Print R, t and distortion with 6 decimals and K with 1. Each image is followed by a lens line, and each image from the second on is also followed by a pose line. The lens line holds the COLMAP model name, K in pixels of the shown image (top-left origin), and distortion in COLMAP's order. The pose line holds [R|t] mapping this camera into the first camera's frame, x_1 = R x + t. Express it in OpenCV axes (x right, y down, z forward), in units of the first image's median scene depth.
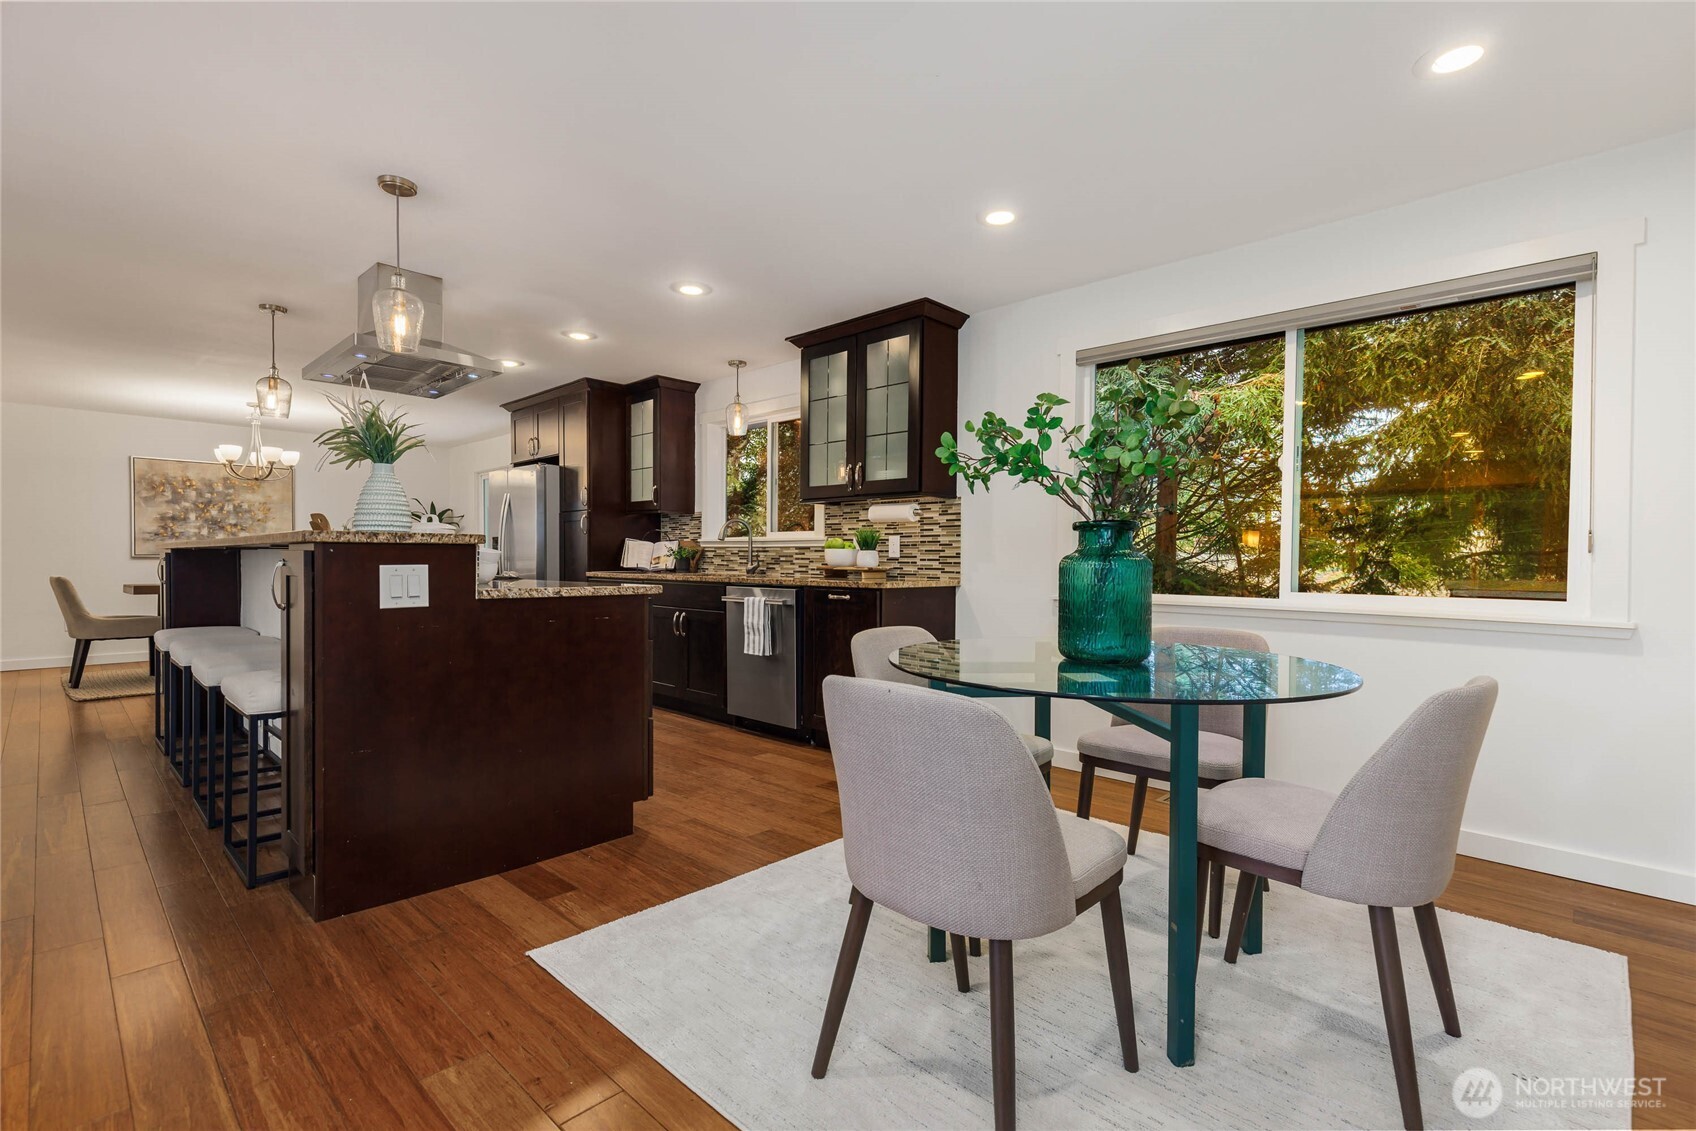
lens RADIAL K [[772.4, 0, 848.0], [0, 772.4, 565.5], [0, 0, 1]] dist [0.011256, -0.000559]
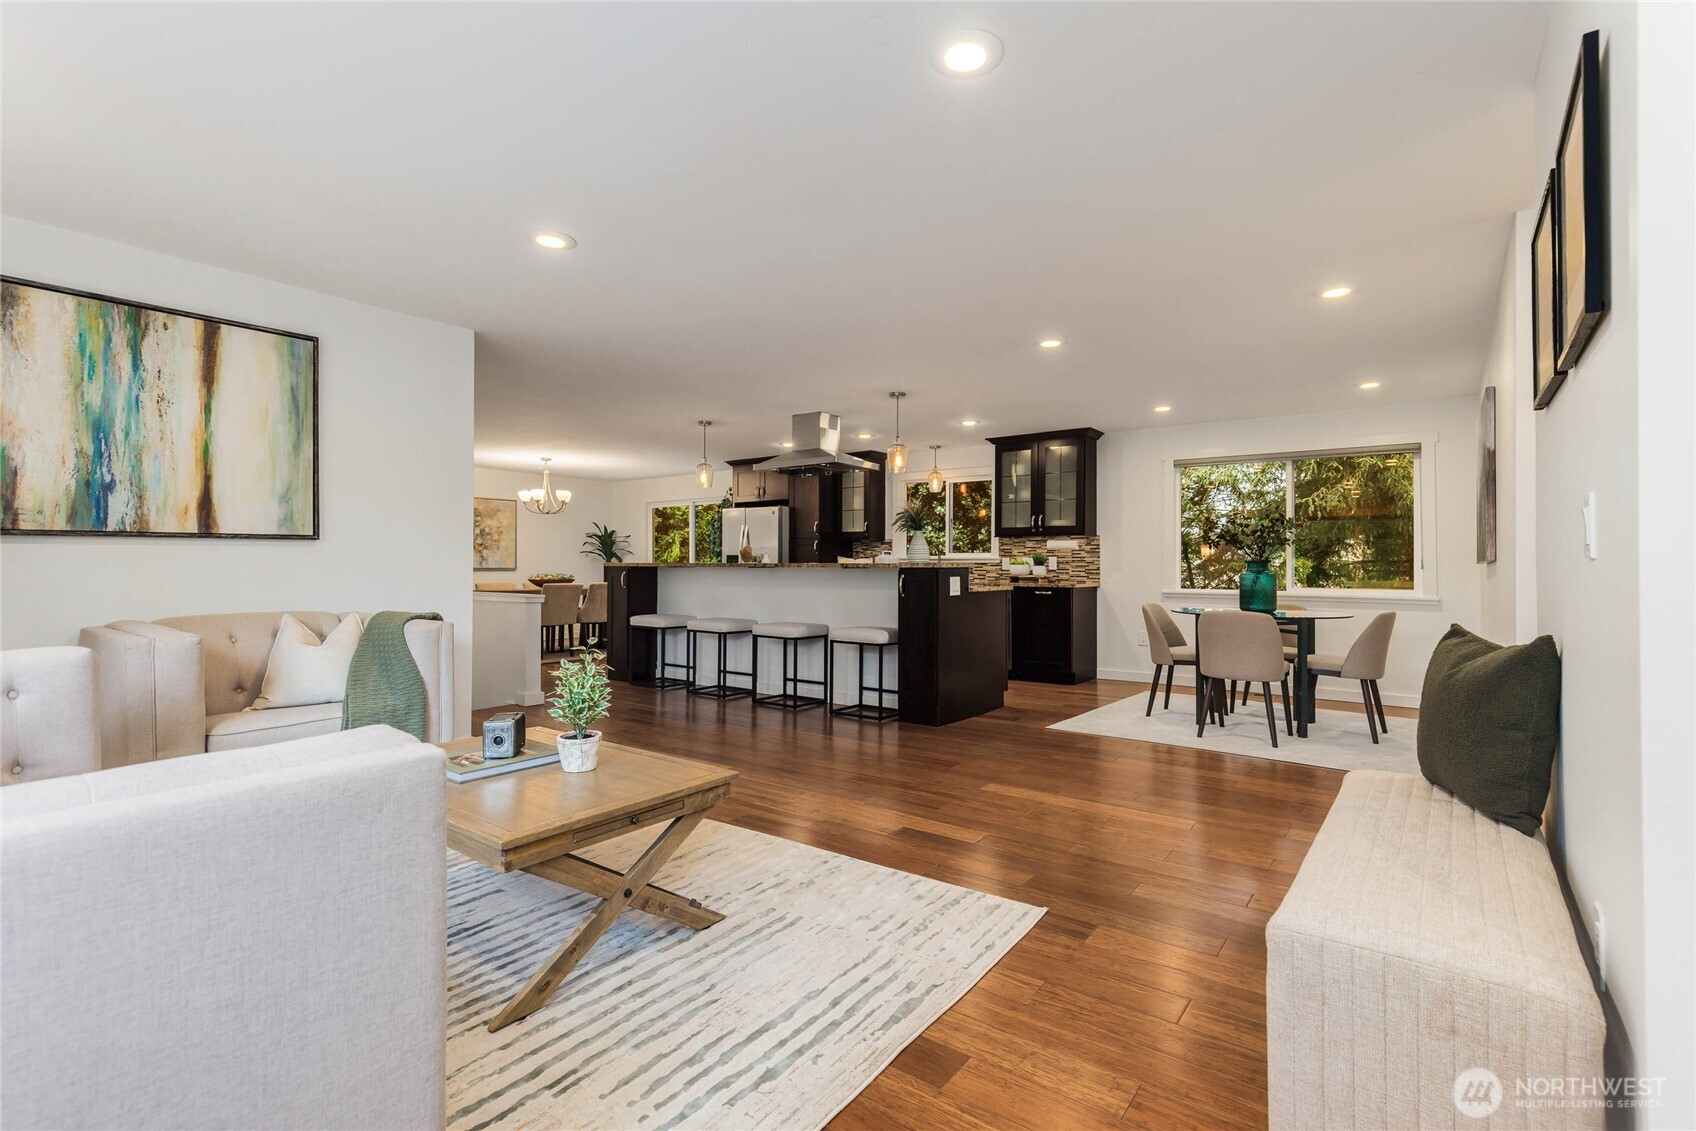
lens RADIAL K [[770.3, 0, 848.1], [0, 770.3, 551.2], [0, 0, 1]] dist [0.001239, -0.000169]
pose [[0.993776, -0.001244, 0.111390, -0.572789], [0.004079, 0.999673, -0.025234, -0.010368], [-0.111323, 0.025532, 0.993456, -0.624651]]
